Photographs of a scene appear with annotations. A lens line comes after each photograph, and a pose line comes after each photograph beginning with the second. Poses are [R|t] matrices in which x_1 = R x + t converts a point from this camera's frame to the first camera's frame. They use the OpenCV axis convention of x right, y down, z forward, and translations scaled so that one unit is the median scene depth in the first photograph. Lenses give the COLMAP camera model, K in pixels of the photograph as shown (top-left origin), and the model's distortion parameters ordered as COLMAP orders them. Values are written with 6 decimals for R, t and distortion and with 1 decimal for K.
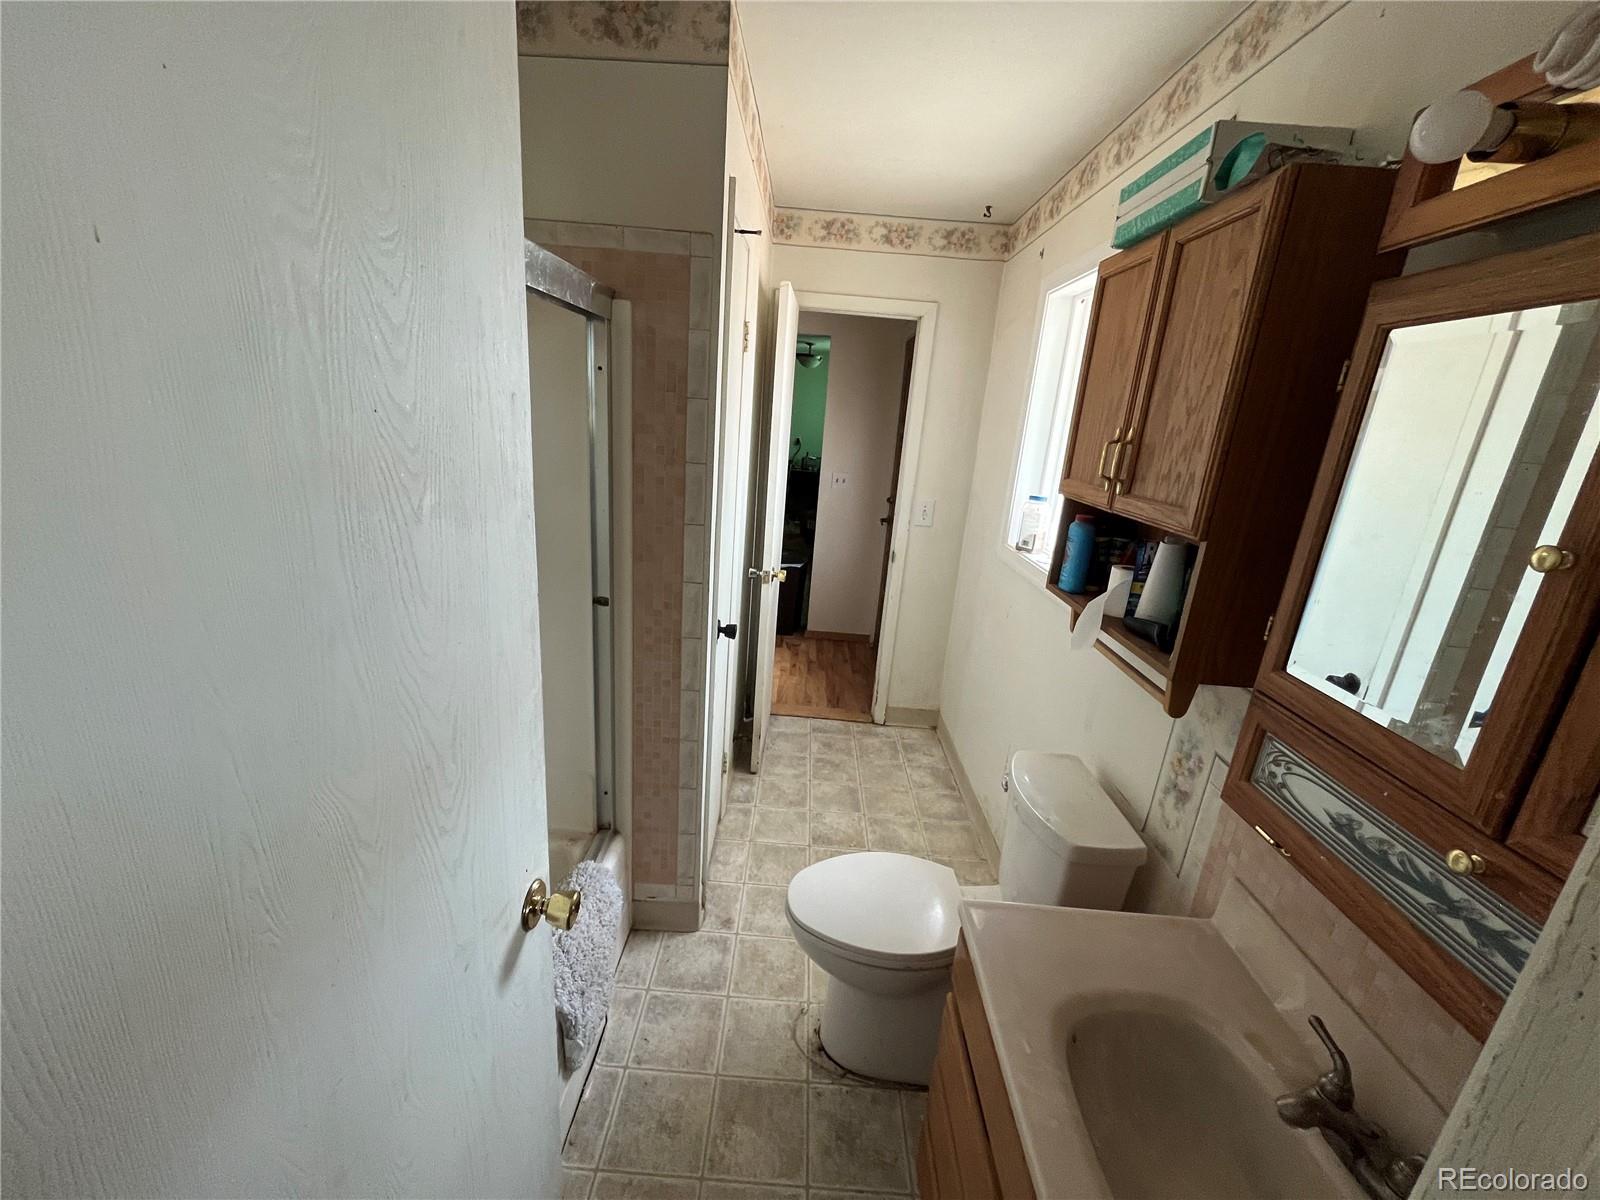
lens RADIAL K [[645.0, 0, 795.5], [0, 645.0, 600.8], [0, 0, 1]] dist [0.000972, 0.000024]
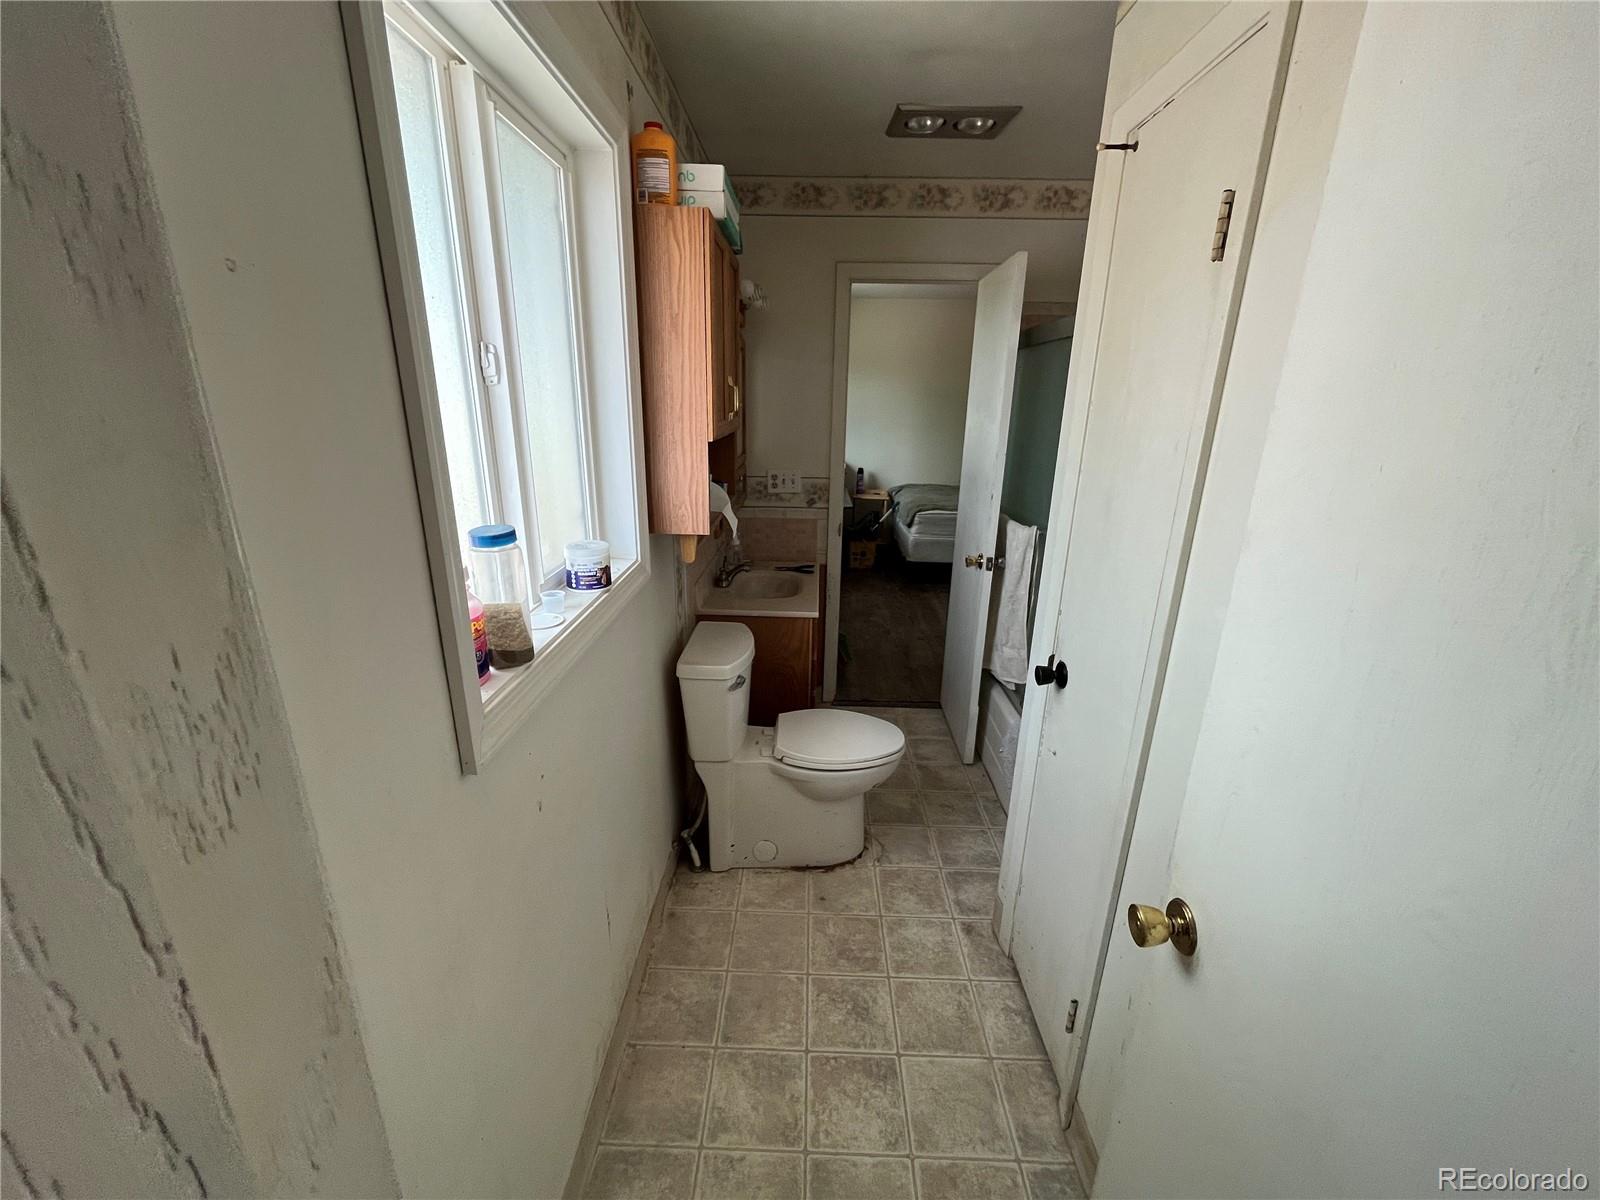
lens RADIAL K [[645.0, 0, 795.4], [0, 645.0, 599.3], [0, 0, 1]] dist [0.000972, 0.000024]
pose [[-0.993512, -0.108865, -0.032911, 0.246914], [-0.108231, 0.816124, 0.567651, -0.438924], [-0.034938, 0.567530, -0.822611, 1.608743]]
